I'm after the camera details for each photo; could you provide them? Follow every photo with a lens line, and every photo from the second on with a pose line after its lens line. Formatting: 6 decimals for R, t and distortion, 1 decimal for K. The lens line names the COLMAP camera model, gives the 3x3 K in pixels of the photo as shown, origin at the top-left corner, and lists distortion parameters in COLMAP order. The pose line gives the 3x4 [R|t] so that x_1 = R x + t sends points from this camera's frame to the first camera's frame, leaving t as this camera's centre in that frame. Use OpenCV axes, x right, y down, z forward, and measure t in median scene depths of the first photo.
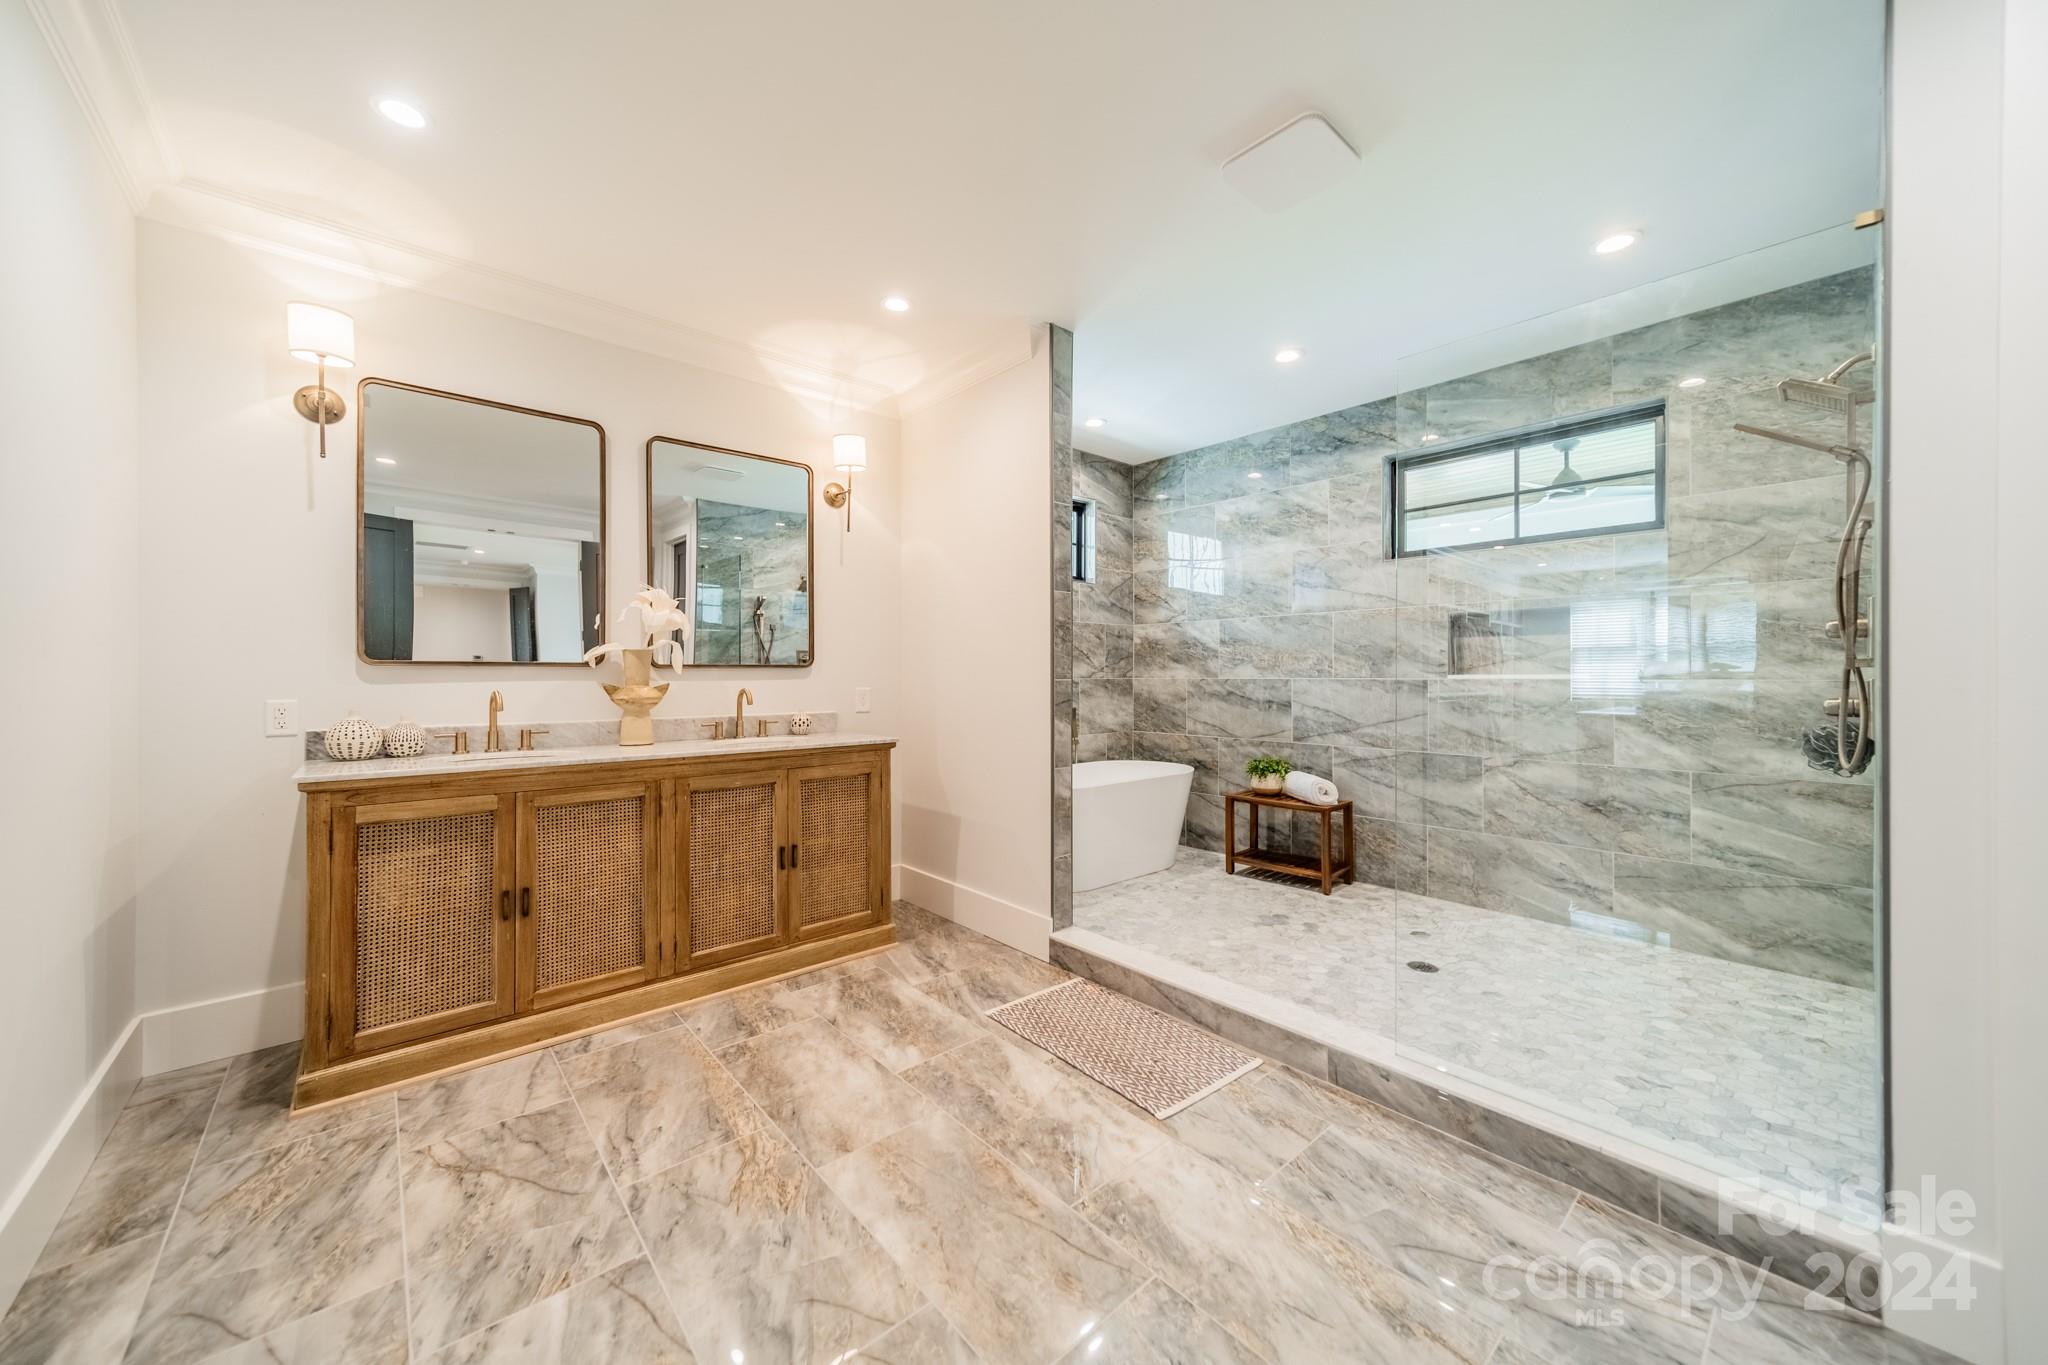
lens RADIAL K [[738.7, 0, 1020.6], [0, 738.7, 680.9], [0, 0, 1]] dist [0.010834, -0.000114]
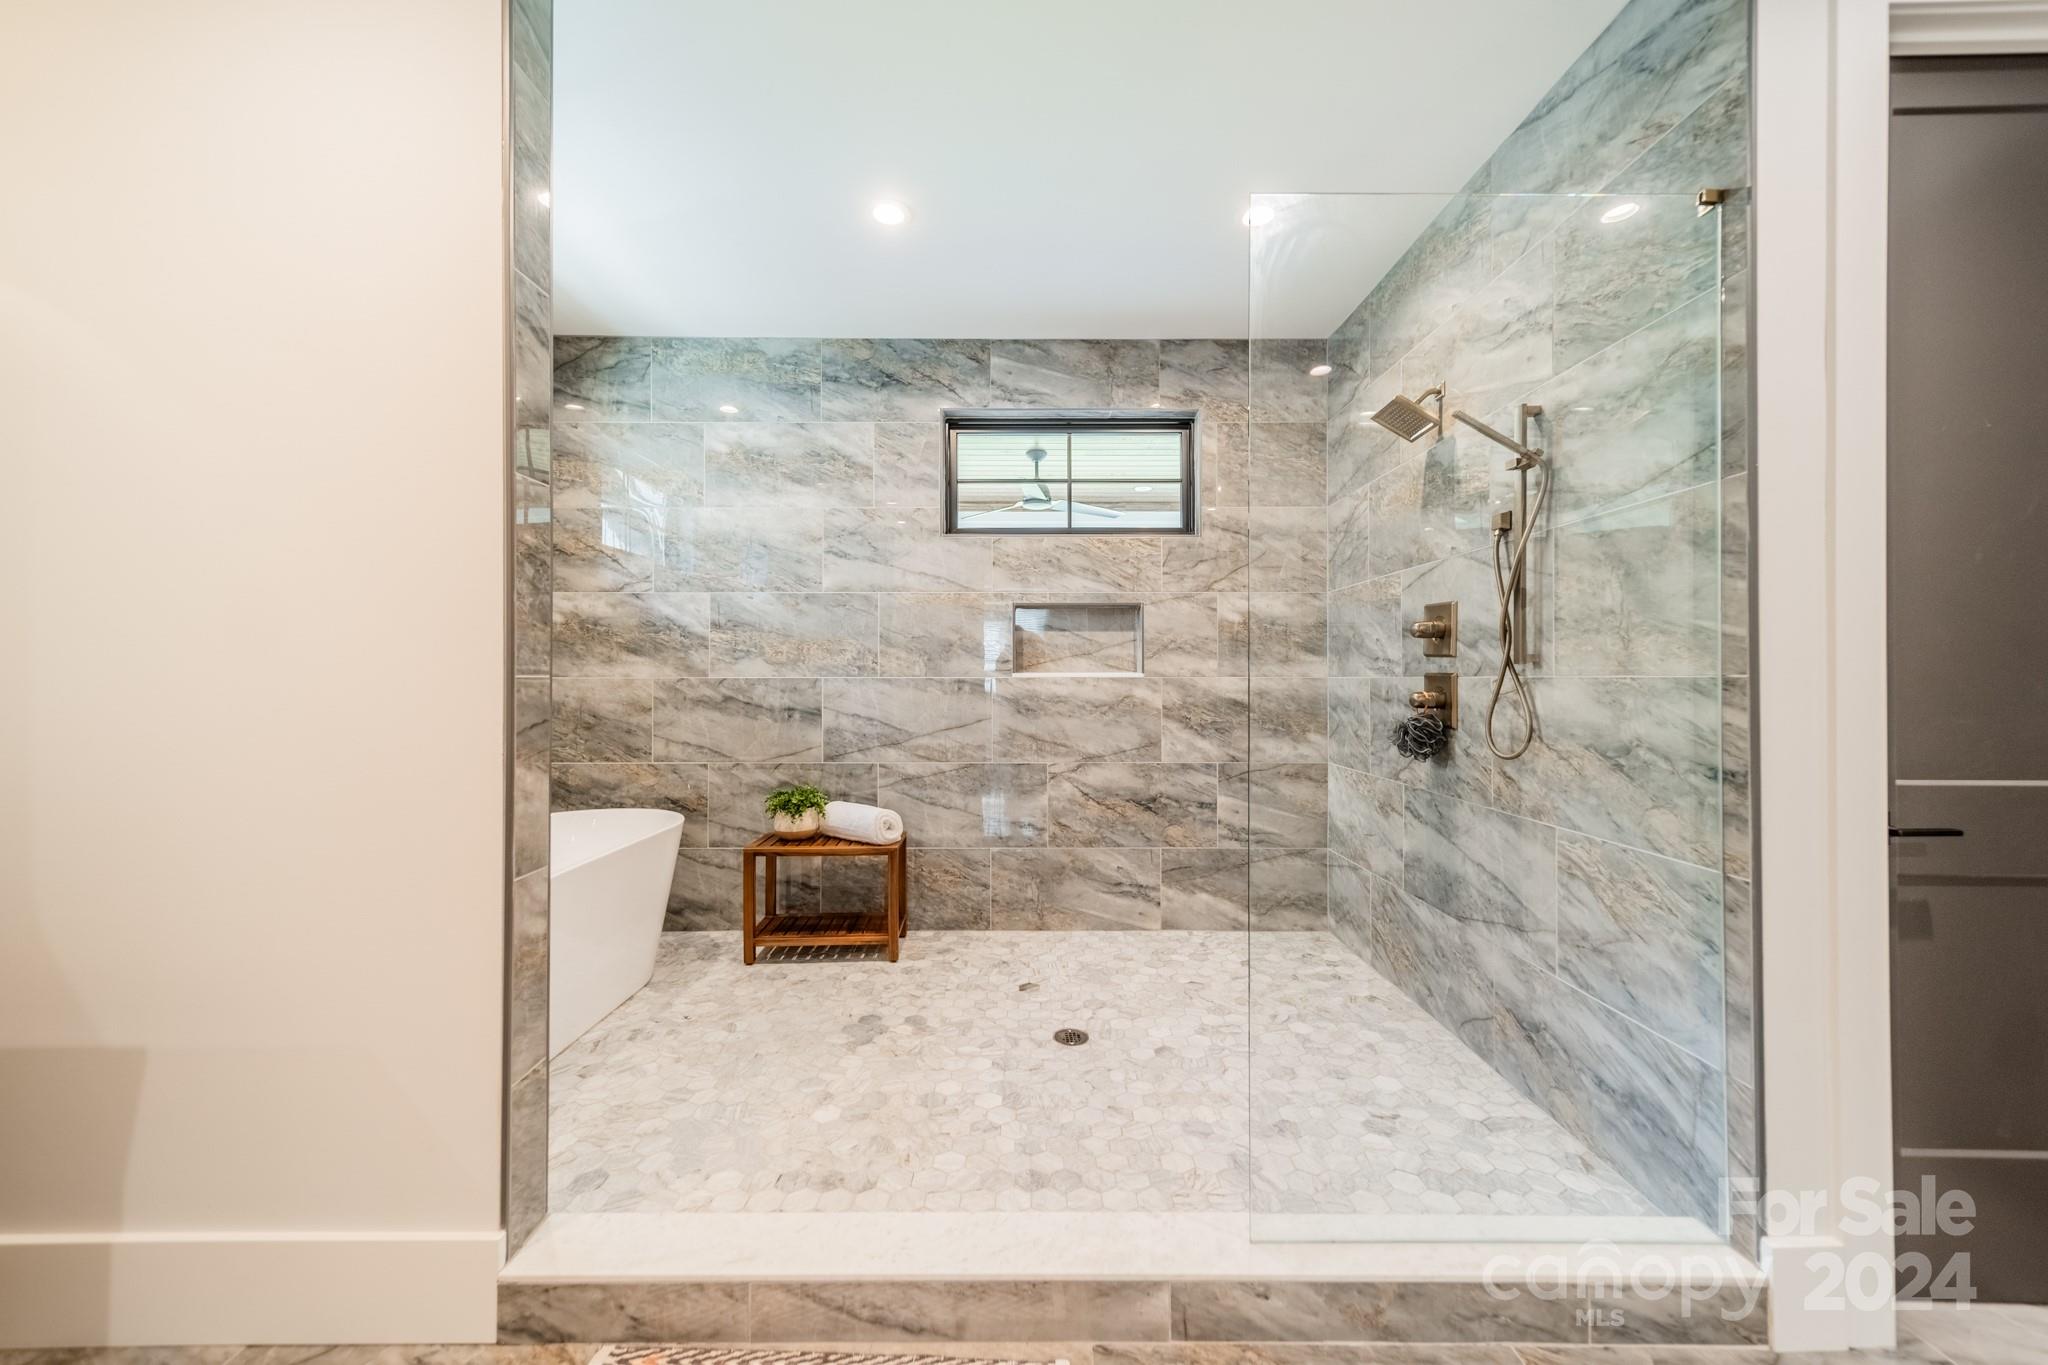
lens RADIAL K [[738.7, 0, 1024.2], [0, 738.7, 674.3], [0, 0, 1]] dist [0.010834, -0.000114]
pose [[0.660352, 0.004572, 0.750942, -0.079476], [0.005614, 0.999923, -0.011024, 0.003807], [-0.750935, 0.011496, 0.660276, 0.450609]]
